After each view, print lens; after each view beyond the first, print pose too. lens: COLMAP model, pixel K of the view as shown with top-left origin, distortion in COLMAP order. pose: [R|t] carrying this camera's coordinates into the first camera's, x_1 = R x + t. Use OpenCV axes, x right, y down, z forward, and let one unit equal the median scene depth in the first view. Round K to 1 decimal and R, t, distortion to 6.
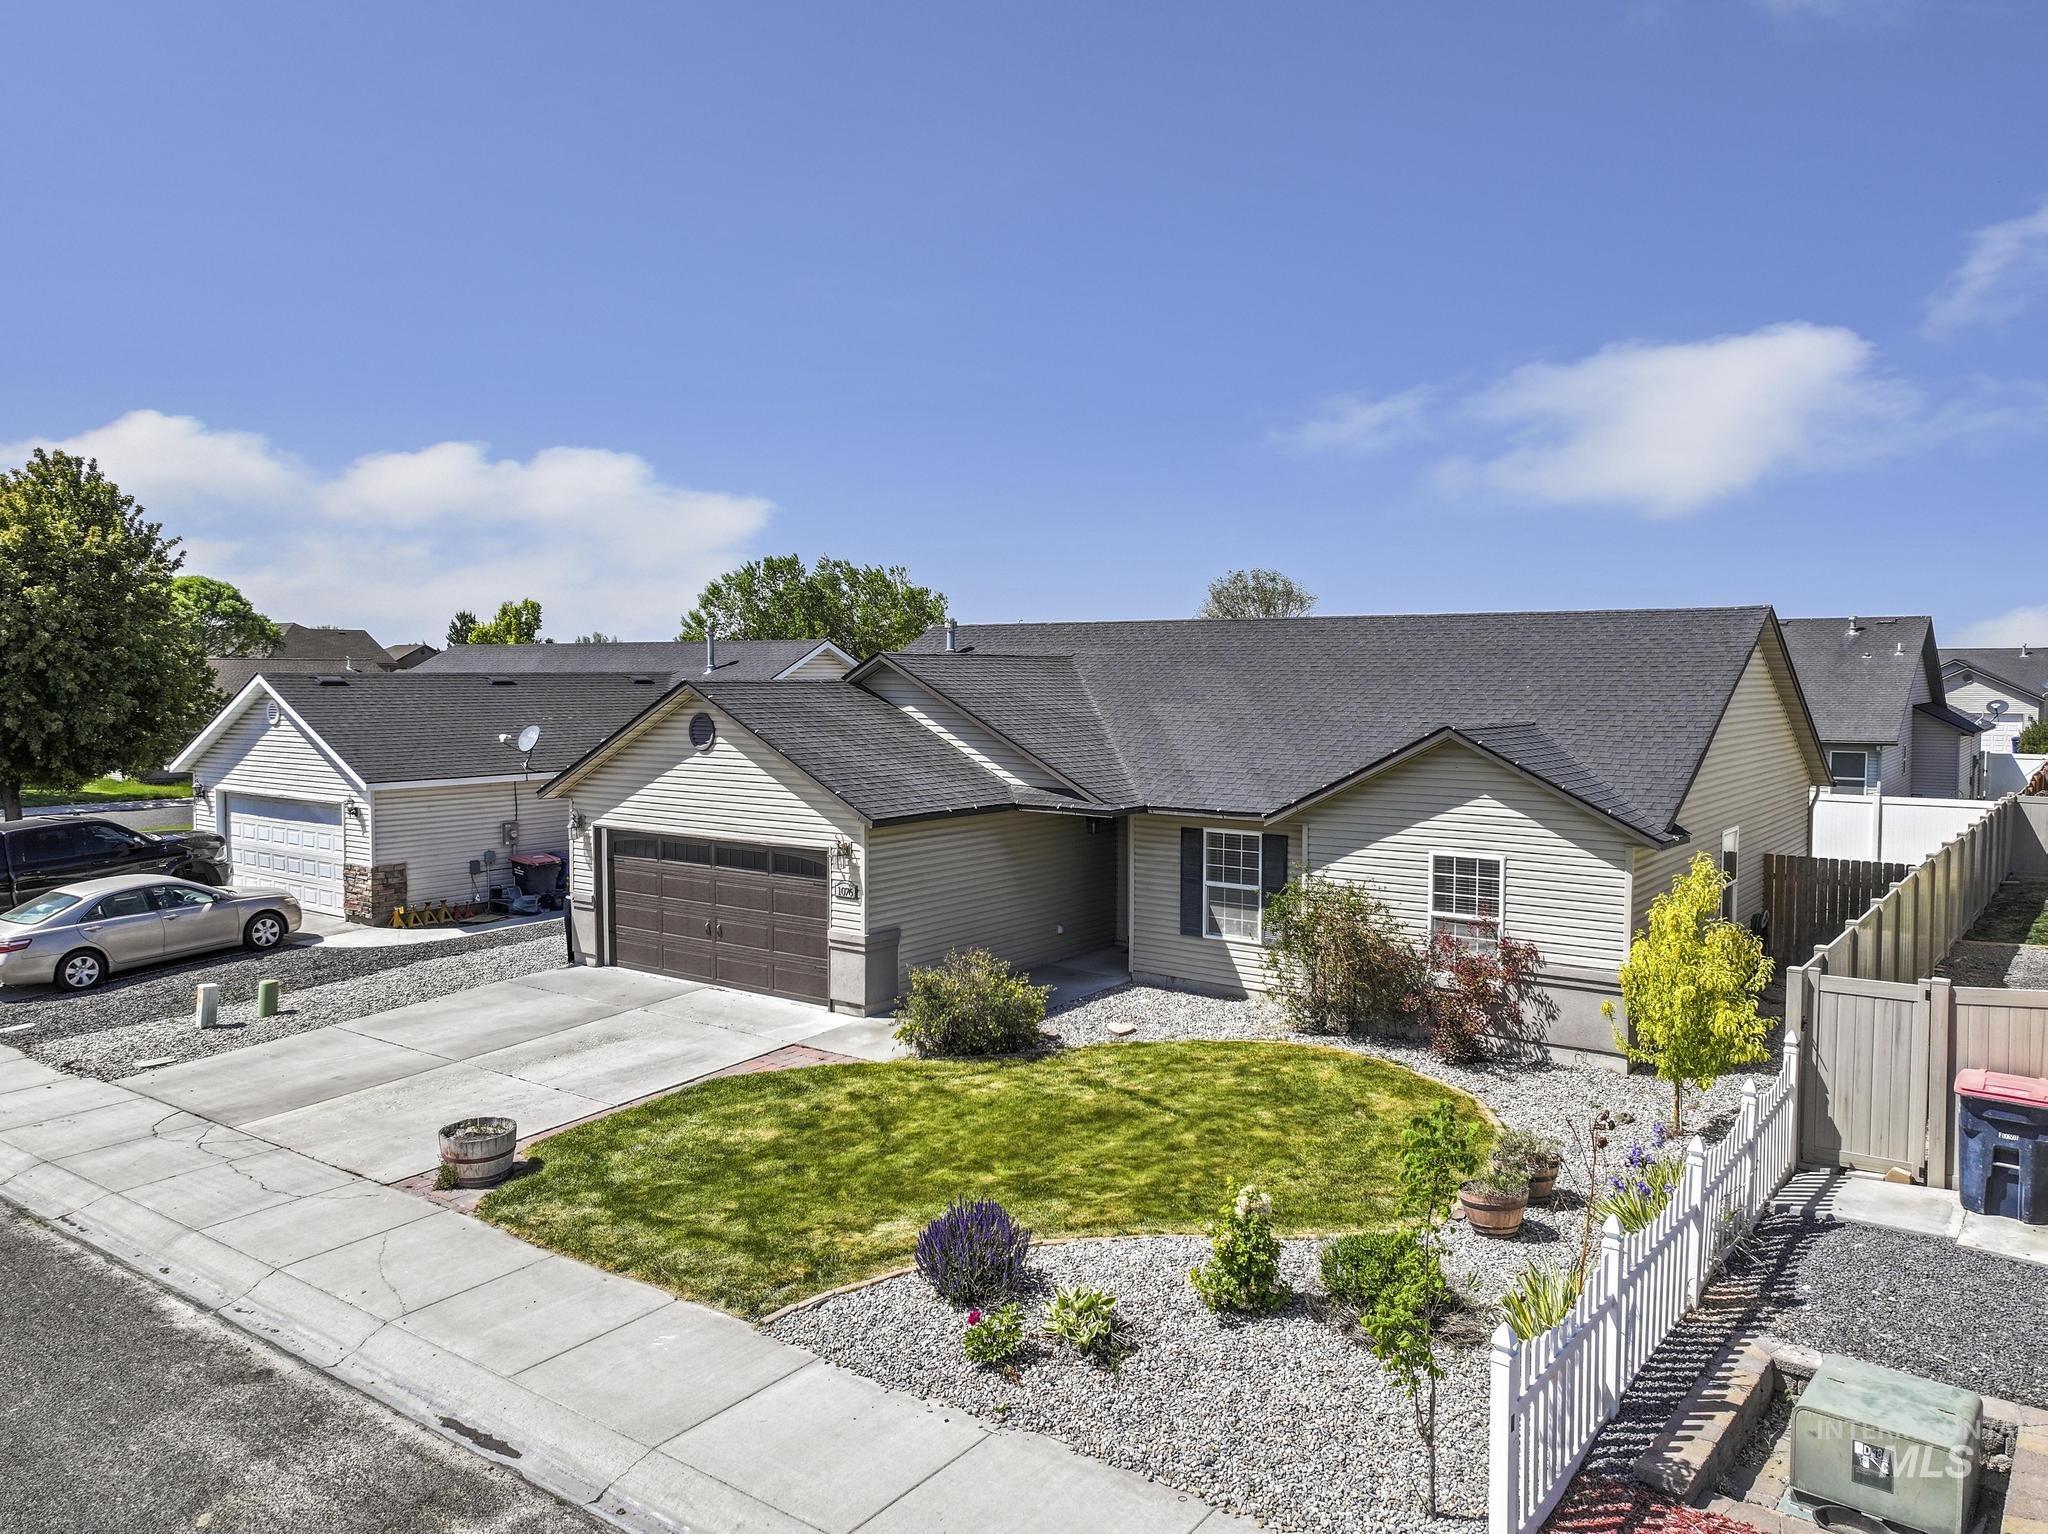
lens RADIAL K [[1456.7, 0, 1024.0], [0, 1456.7, 767.0], [0, 0, 1]] dist [0.001101, 0.002536]
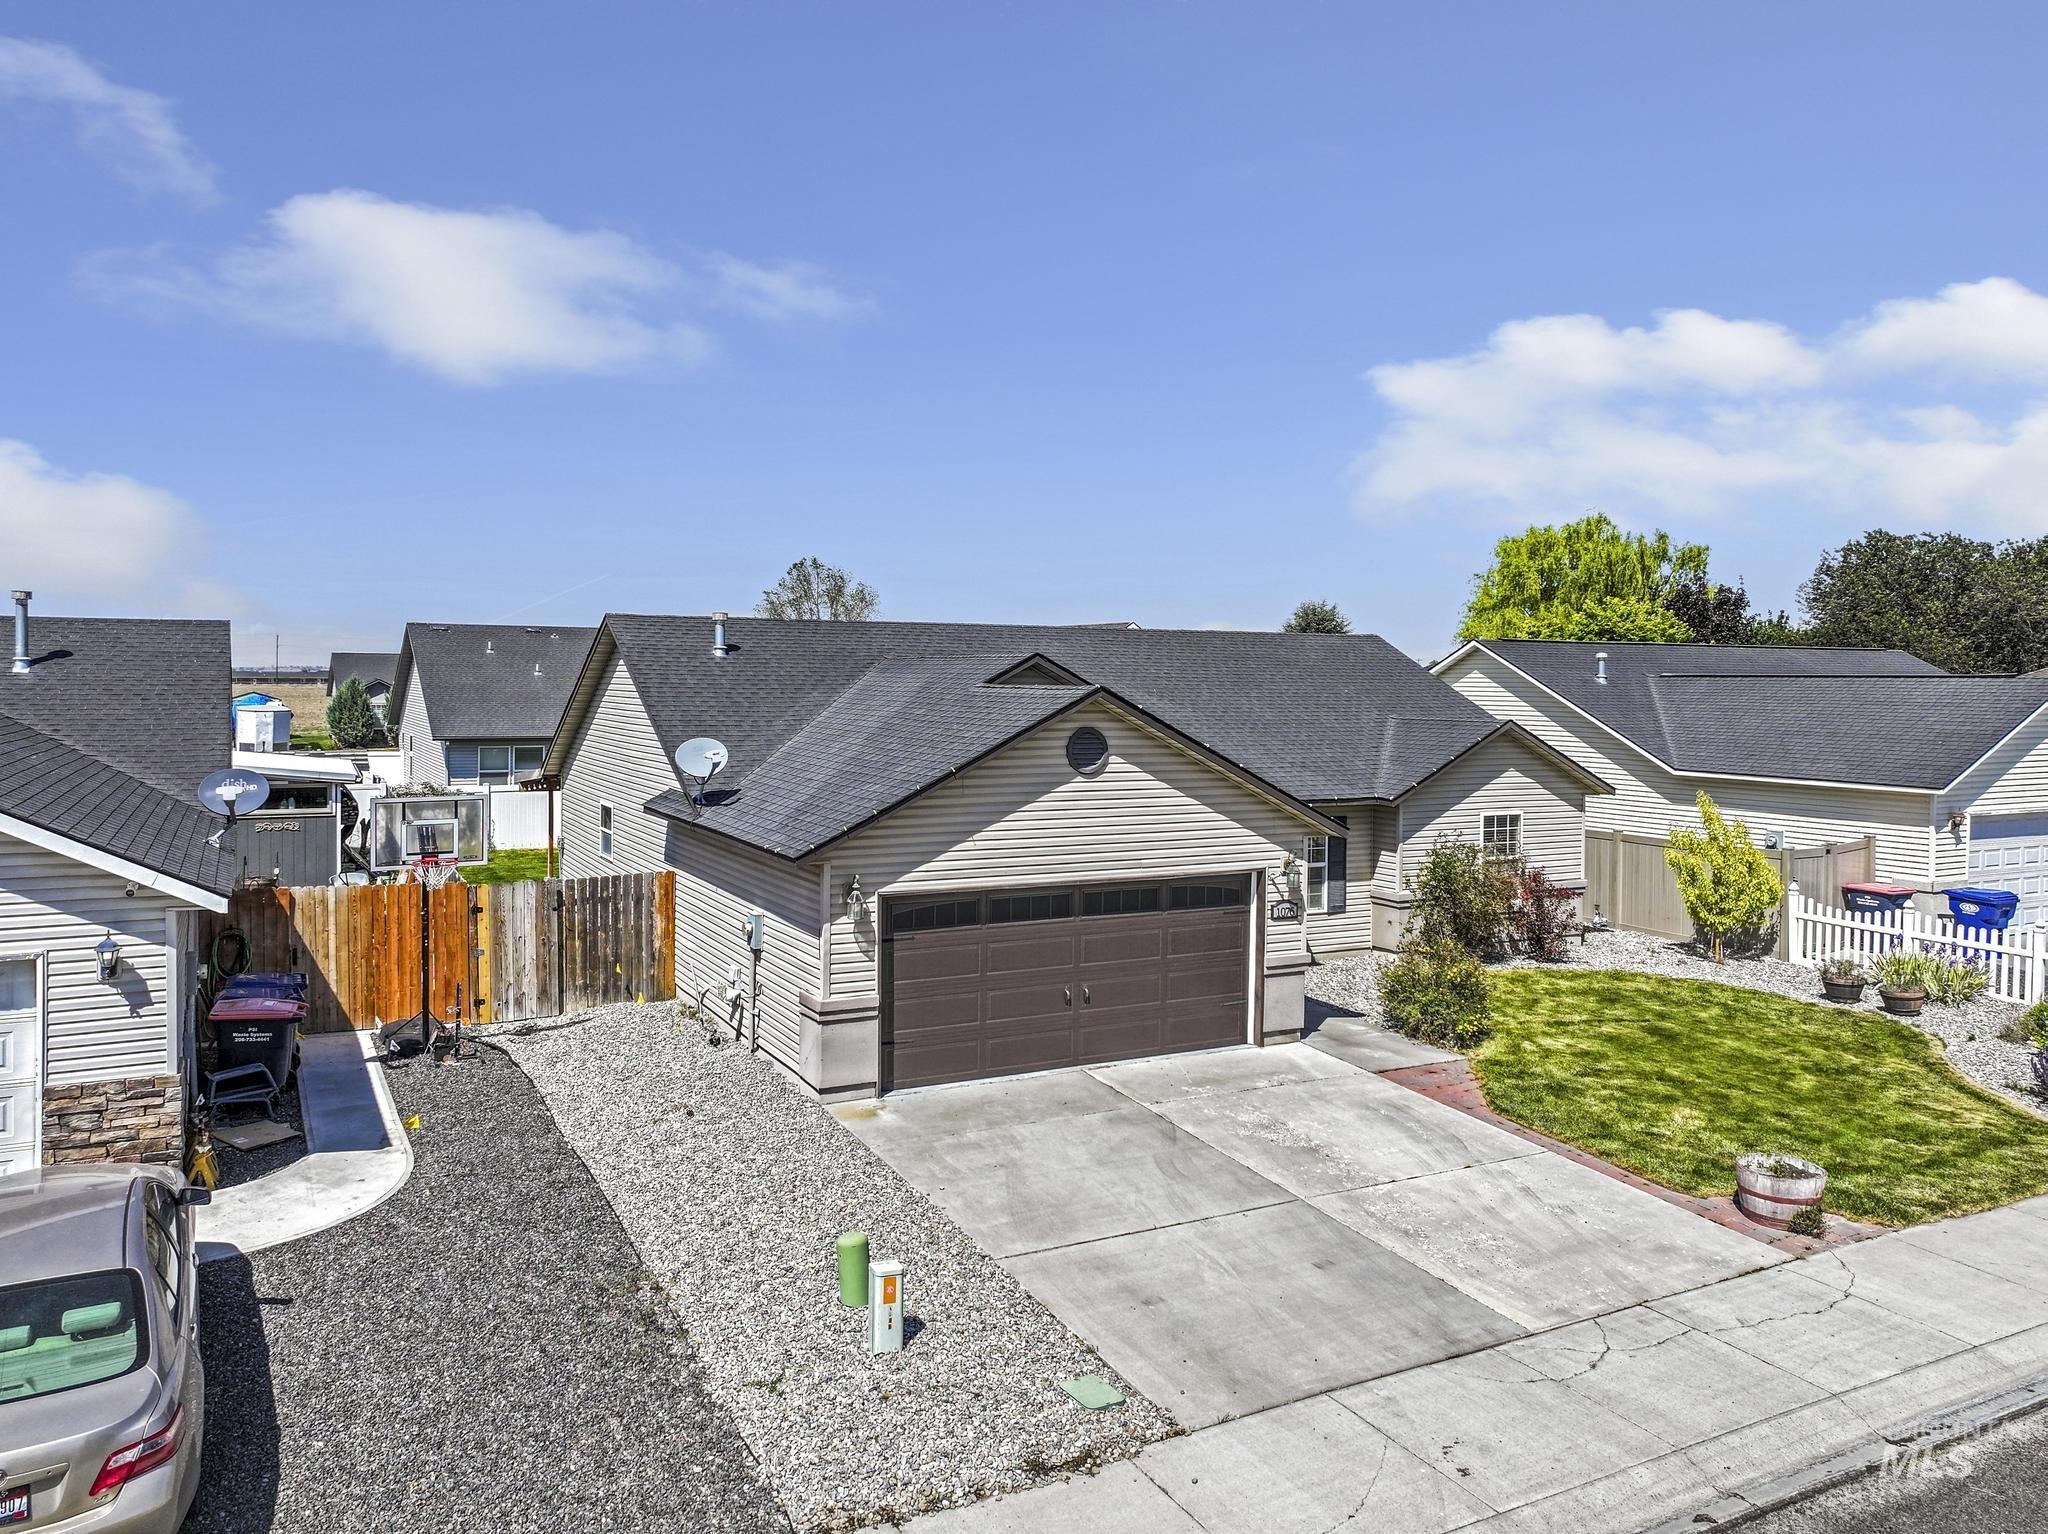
lens RADIAL K [[1445.8, 0, 1023.3], [0, 1445.8, 716.1], [0, 0, 1]] dist [0.001322, 0.005358]
pose [[0.442027, -0.019457, 0.896791, -1.115617], [0.051206, 0.998682, -0.003572, -0.049275], [-0.895539, 0.047499, 0.442440, 0.794242]]
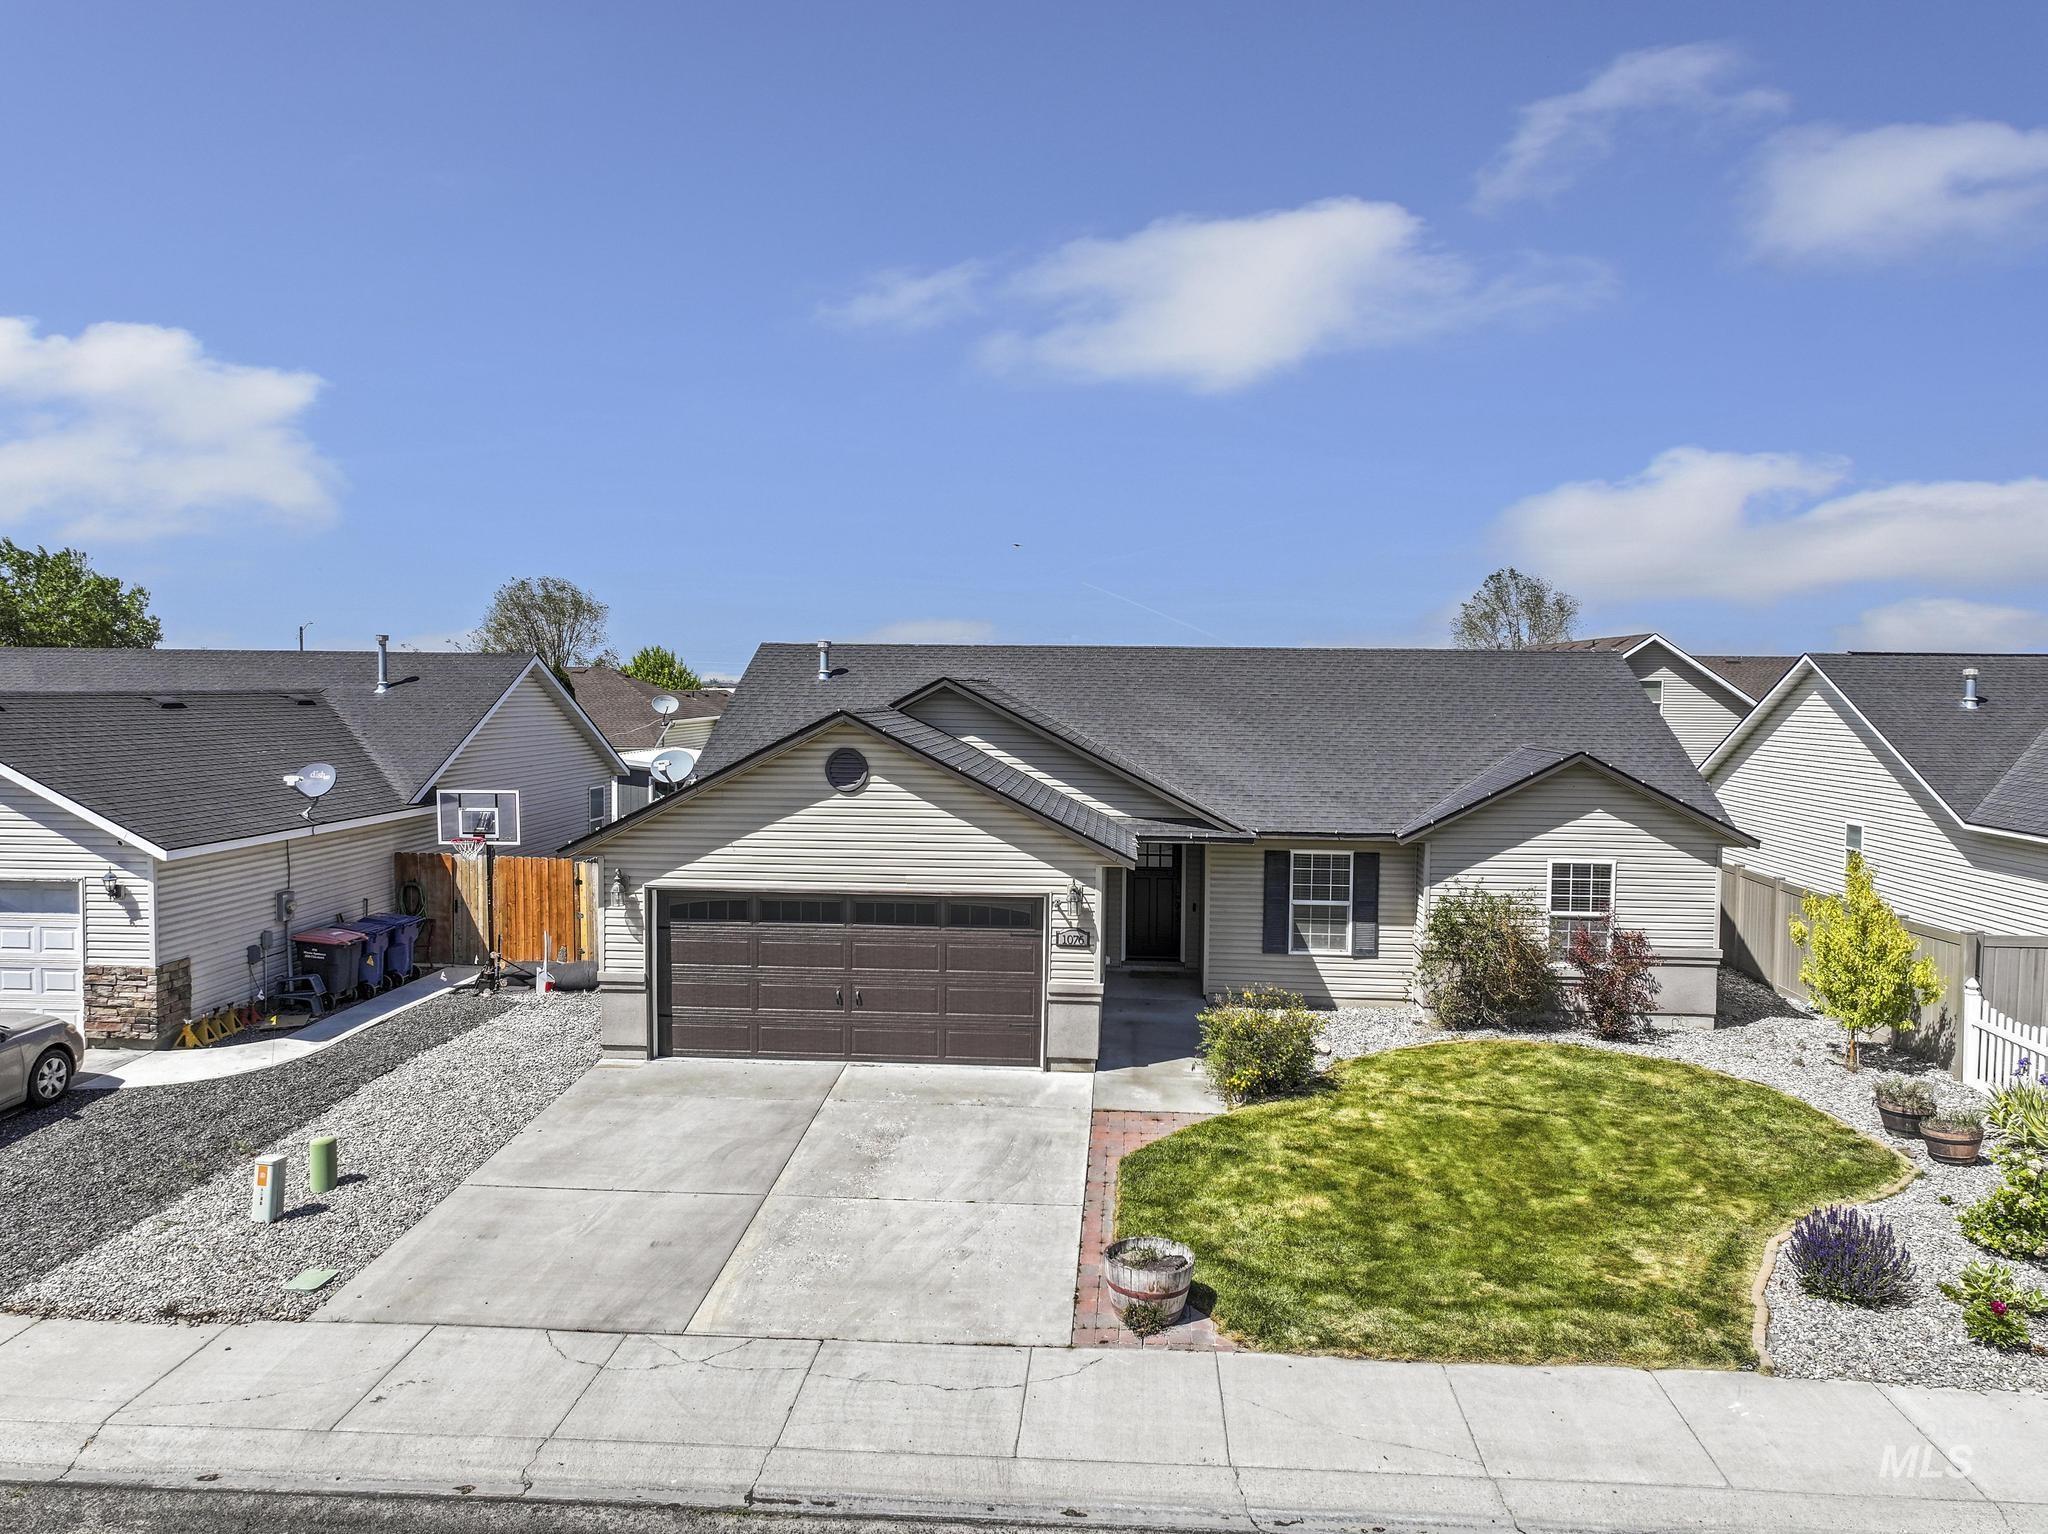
lens RADIAL K [[1431.4, 0, 1035.9], [0, 1431.4, 767.7], [0, 0, 1]] dist [-0.001131, 0.005620]
pose [[0.842772, -0.022699, 0.537792, -0.682734], [0.025900, 0.999663, 0.001605, -0.028044], [-0.537647, 0.012576, 0.843076, 0.263367]]
